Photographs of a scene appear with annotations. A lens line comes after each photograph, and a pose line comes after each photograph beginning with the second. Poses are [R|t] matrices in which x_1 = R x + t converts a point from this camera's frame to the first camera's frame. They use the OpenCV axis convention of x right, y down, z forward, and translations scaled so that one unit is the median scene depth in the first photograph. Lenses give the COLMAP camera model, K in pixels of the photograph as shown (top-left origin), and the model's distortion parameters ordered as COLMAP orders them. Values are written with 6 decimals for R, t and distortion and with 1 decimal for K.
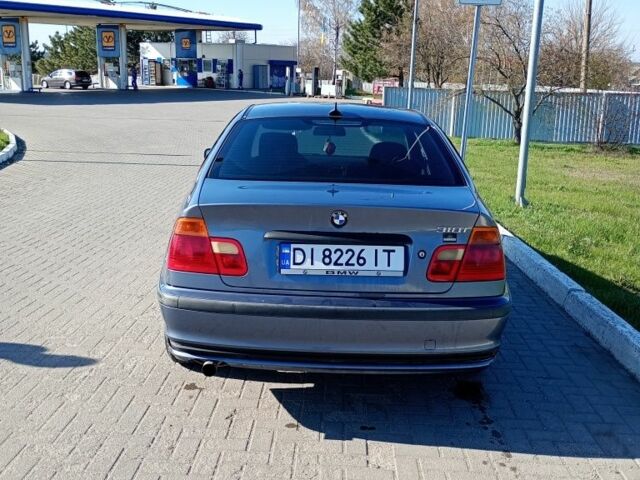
lens RADIAL K [[729.8, 0, 320.0], [0, 729.8, 240.0], [0, 0, 1]] dist [0.089639, -0.018569]
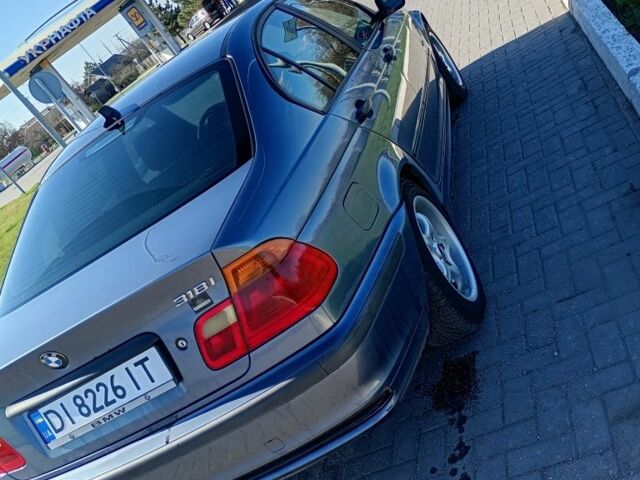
lens RADIAL K [[729.8, 0, 320.0], [0, 729.8, 240.0], [0, 0, 1]] dist [0.089639, -0.018569]
pose [[0.787856, -0.461337, -0.407983, 0.544056], [0.547918, 0.827540, 0.122324, -0.068907], [0.281190, -0.319916, 0.904758, 0.480004]]
